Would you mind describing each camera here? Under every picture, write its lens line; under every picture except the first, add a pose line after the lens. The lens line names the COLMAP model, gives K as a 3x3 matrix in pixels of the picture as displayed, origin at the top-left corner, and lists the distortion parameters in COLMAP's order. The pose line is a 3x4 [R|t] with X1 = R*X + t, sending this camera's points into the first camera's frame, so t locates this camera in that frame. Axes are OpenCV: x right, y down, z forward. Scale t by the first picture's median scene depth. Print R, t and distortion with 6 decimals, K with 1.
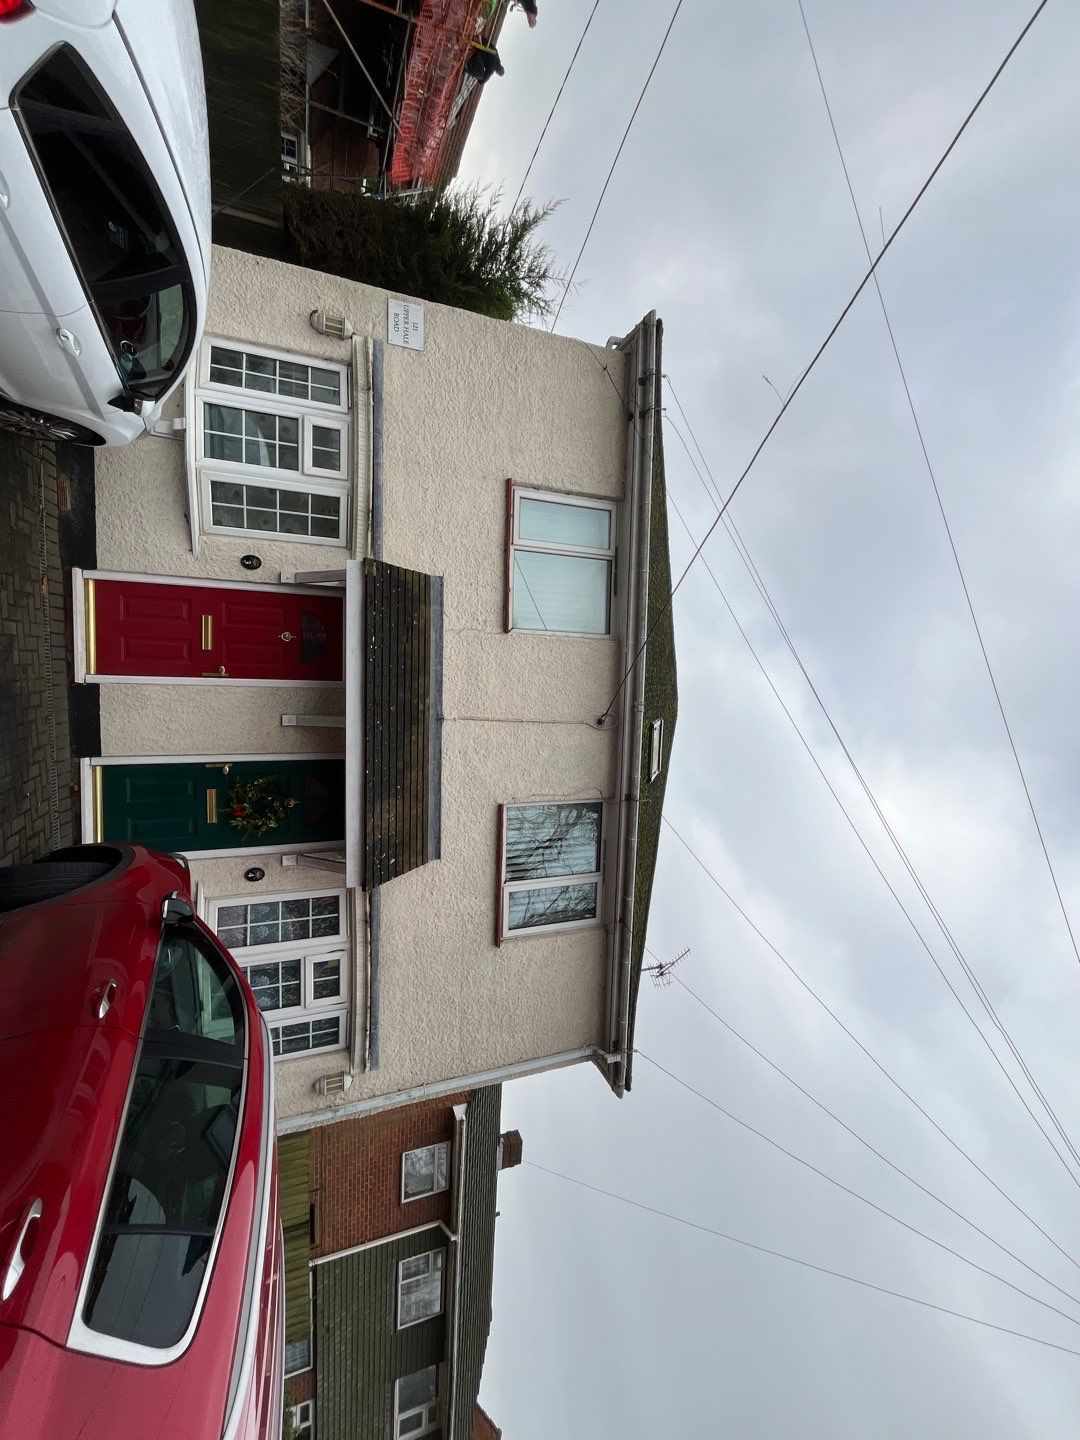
lens RADIAL K [[583.3, 0, 540.0], [0, 583.3, 720.0], [0, 0, 1]] dist [-0.003683, 0.000026]
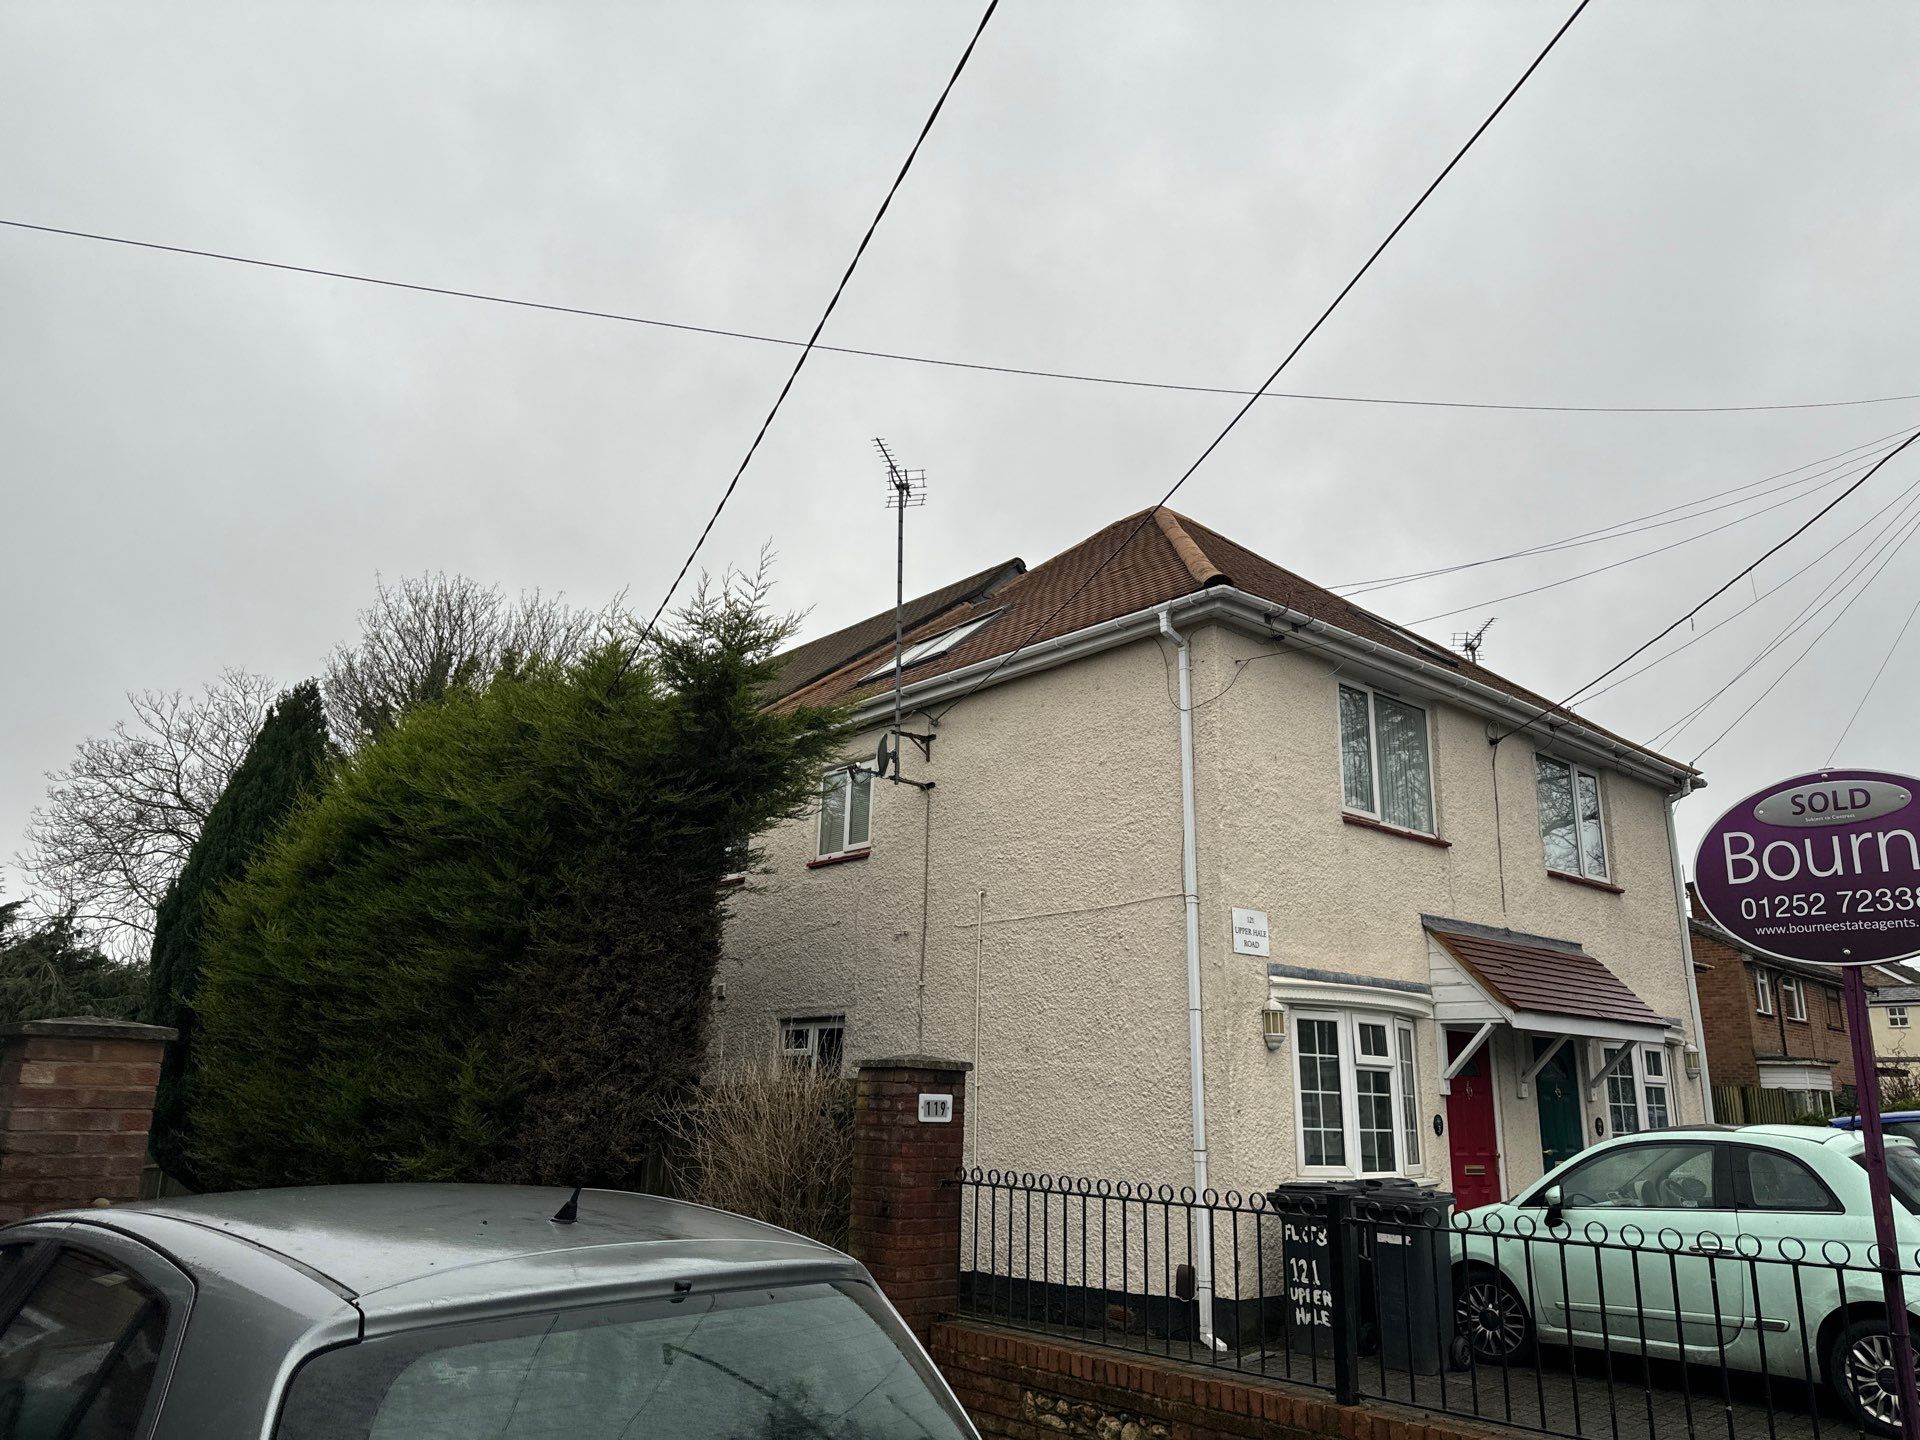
lens RADIAL K [[1347.7, 0, 933.5], [0, 1347.7, 706.2], [0, 0, 1]] dist [0.110842, -0.159028]
pose [[0.243851, -0.969372, -0.029244, 0.014806], [0.805701, 0.185710, 0.562456, -1.990945], [-0.539798, -0.160717, 0.826310, -0.226105]]
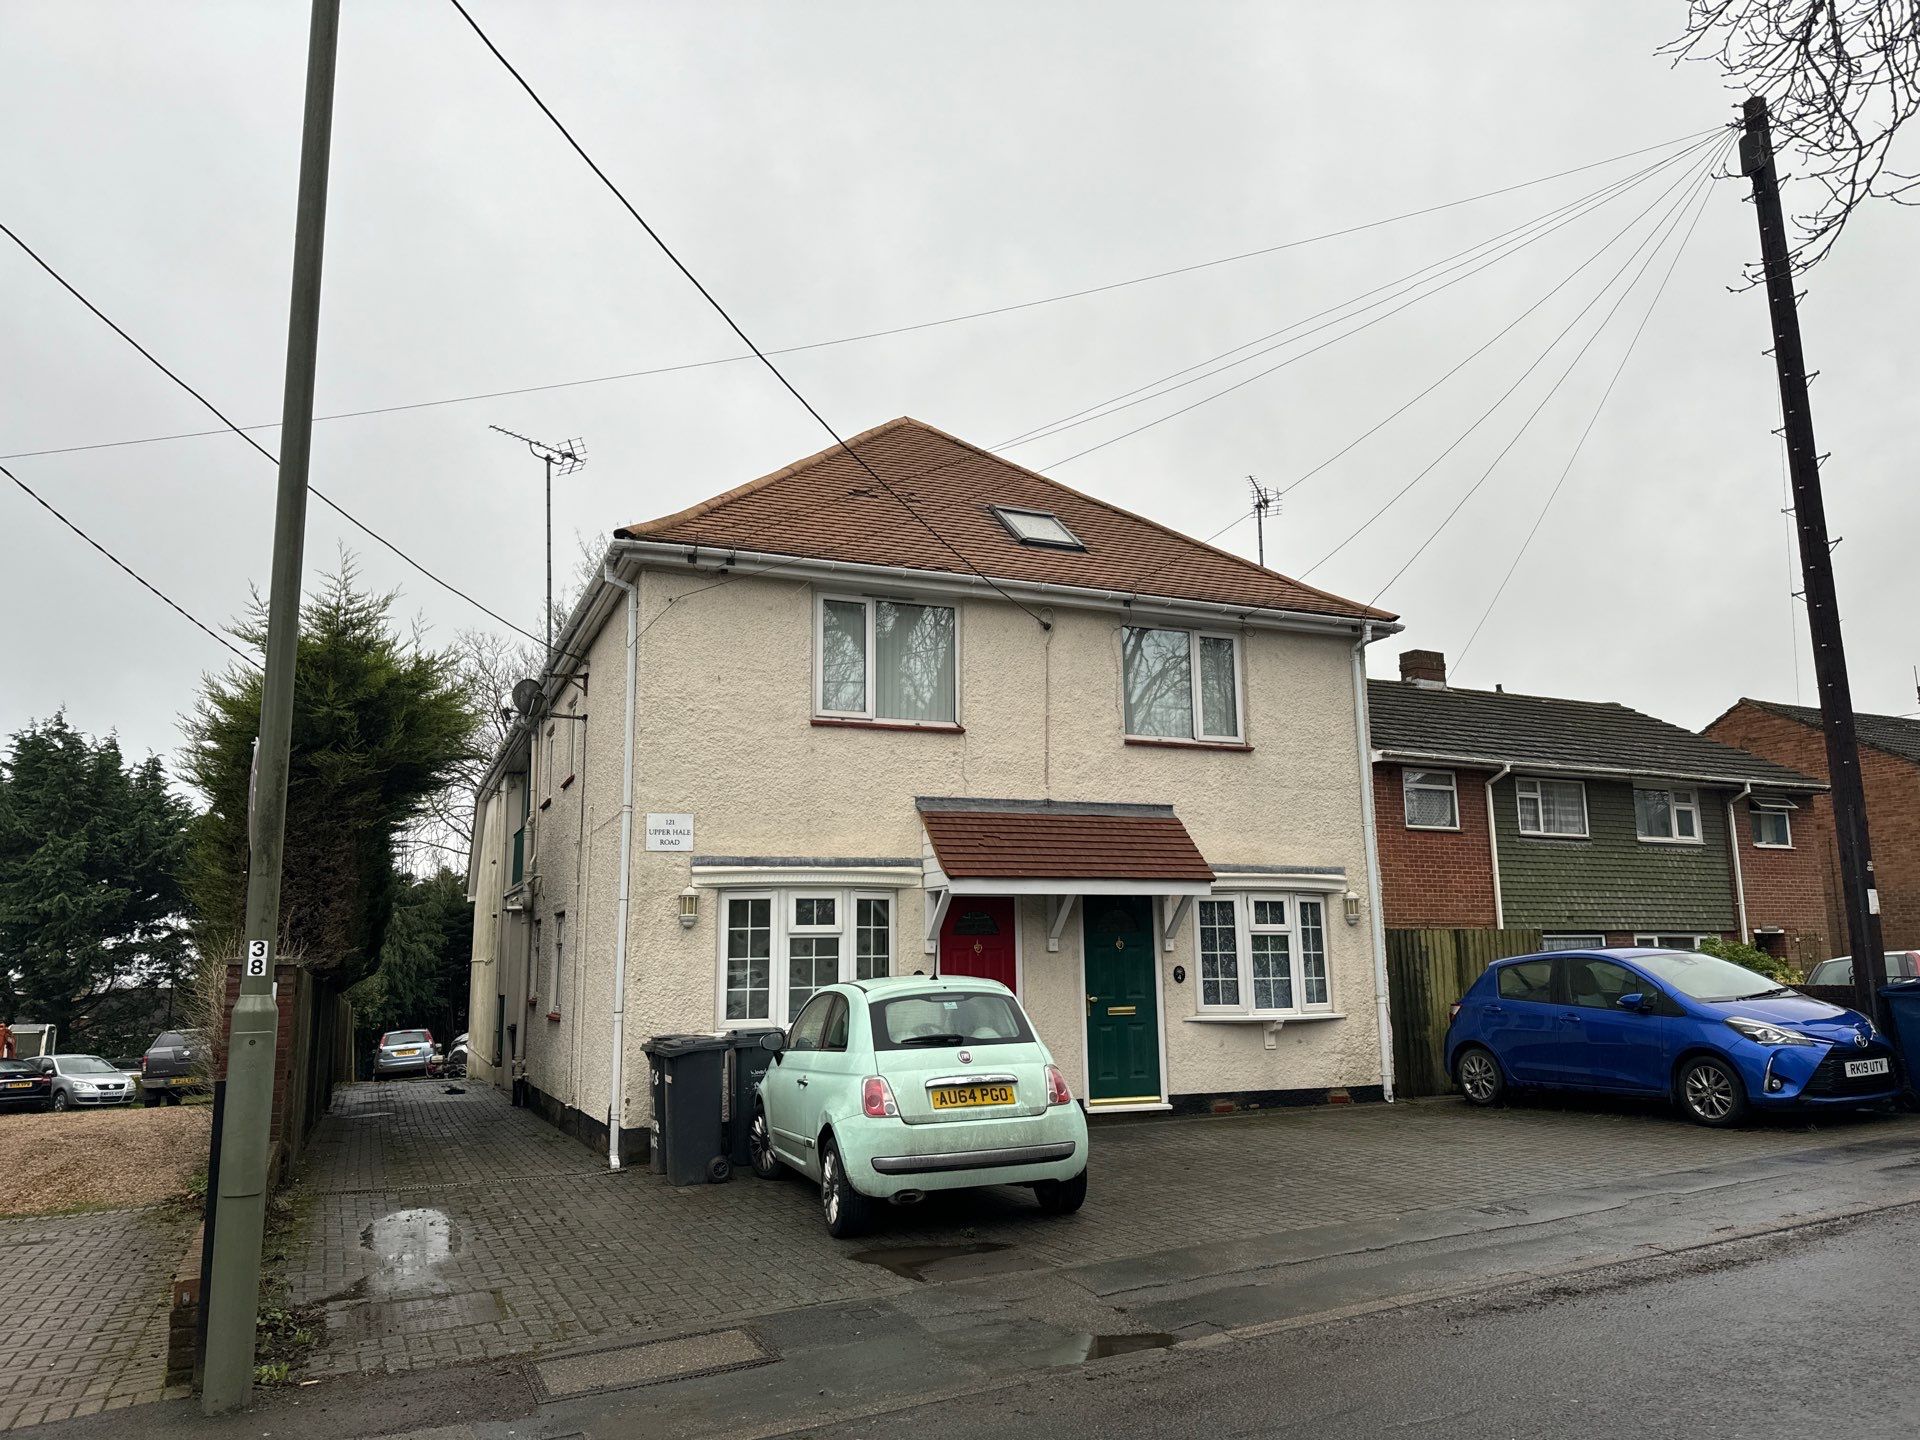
lens RADIAL K [[1358.7, 0, 953.9], [0, 1358.7, 744.0], [0, 0, 1]] dist [0.169820, -0.323751]
pose [[0.106411, -0.974246, -0.198802, 0.369458], [0.947030, 0.038377, 0.318843, -0.895375], [-0.303002, -0.222200, 0.926724, -1.073886]]
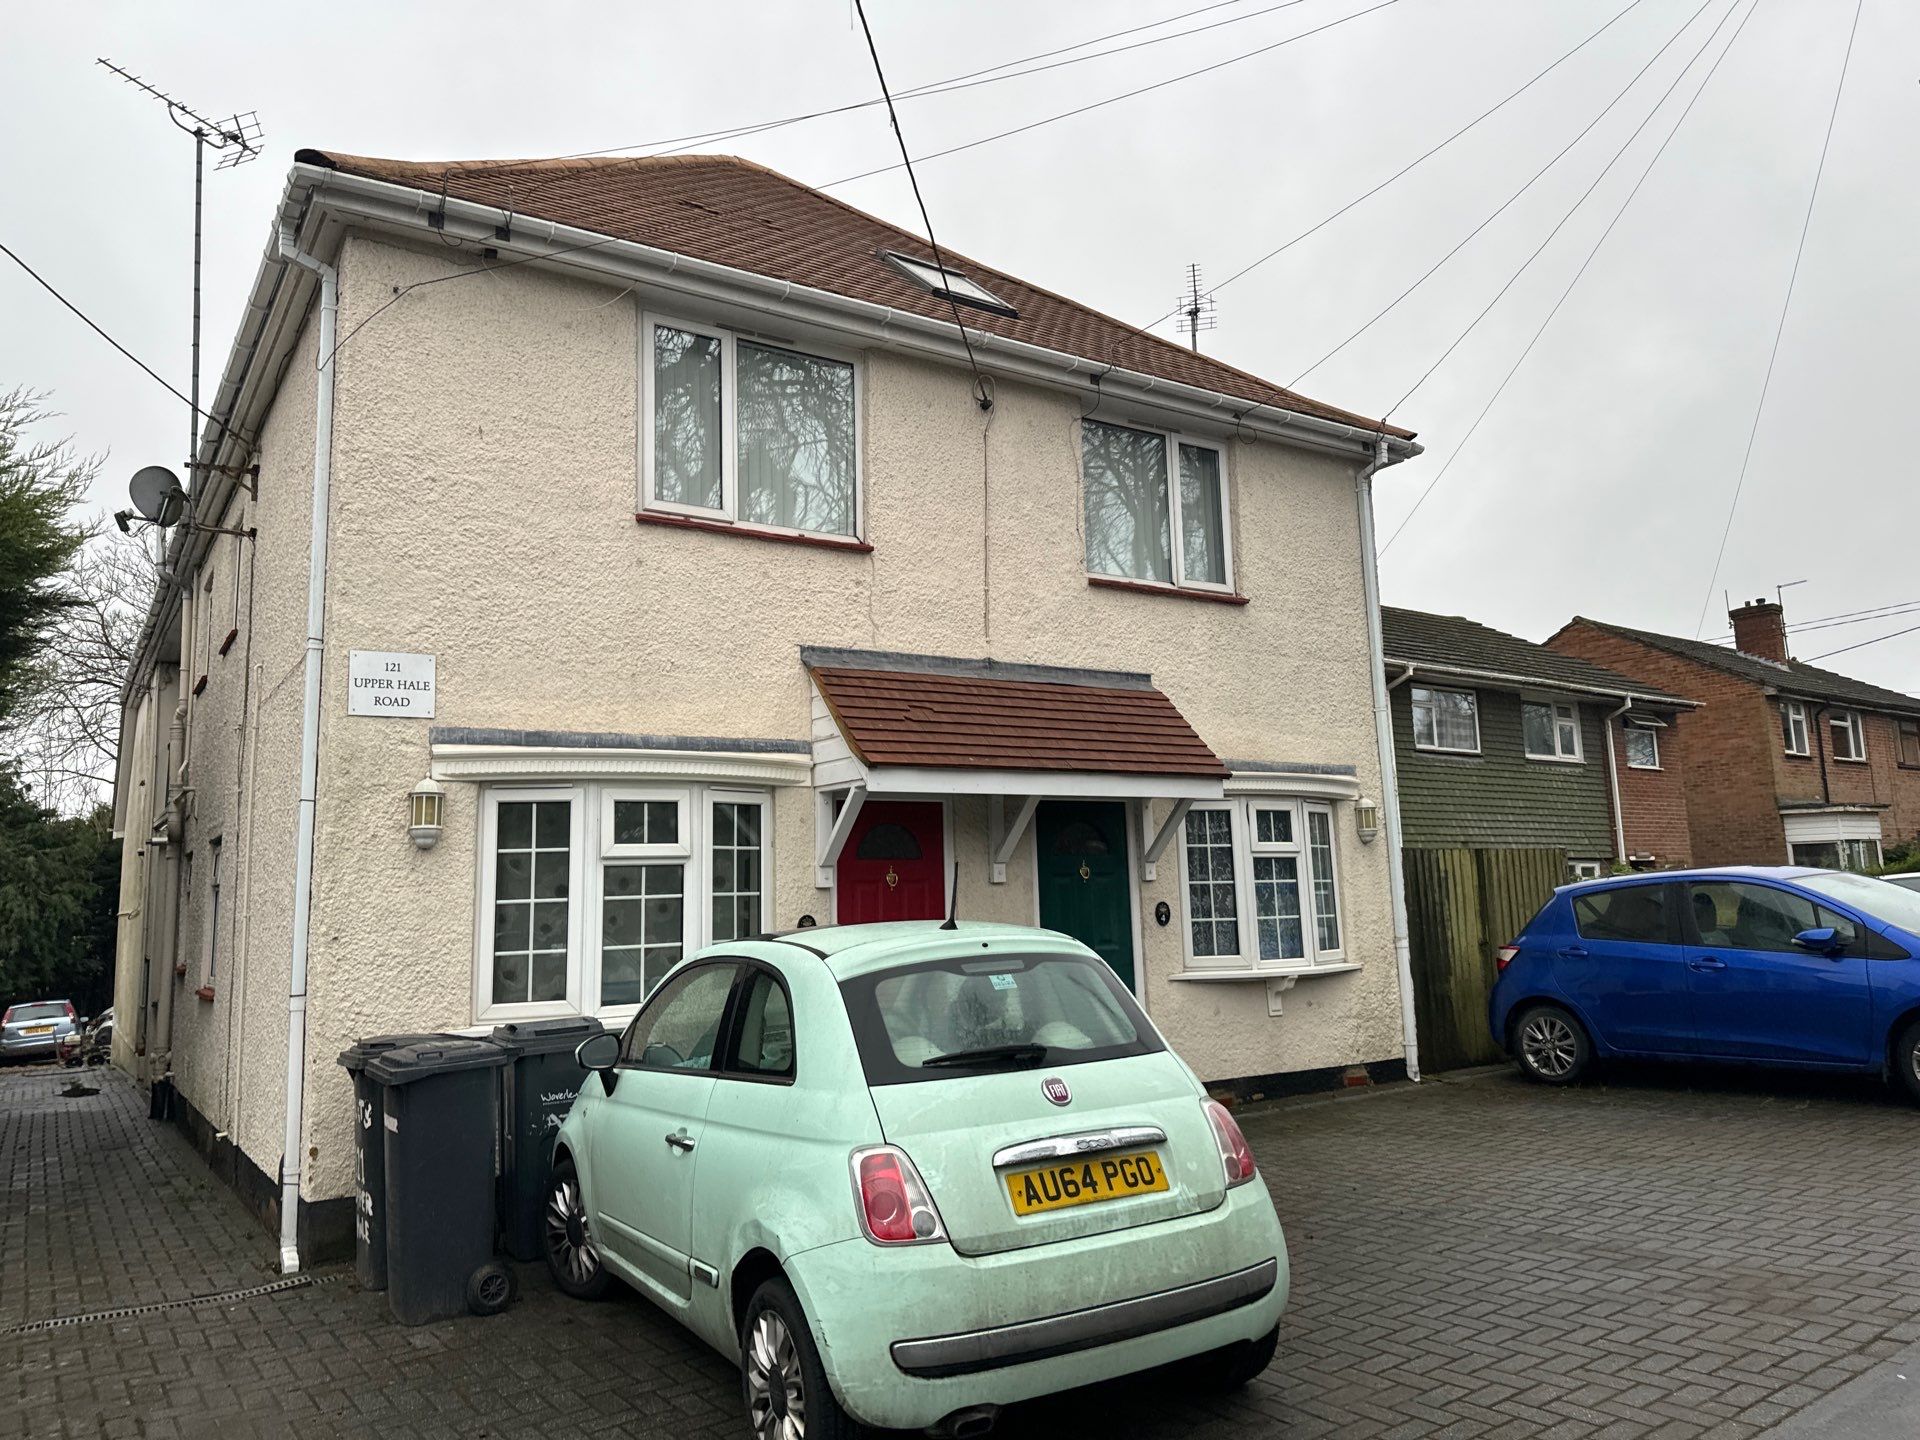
lens RADIAL K [[1347.7, 0, 933.5], [0, 1347.7, 706.2], [0, 0, 1]] dist [0.110842, -0.159028]
pose [[0.151702, -0.970774, -0.185970, 0.058570], [0.875726, 0.044756, 0.480729, -0.796786], [-0.458356, -0.235787, 0.856922, -0.302977]]
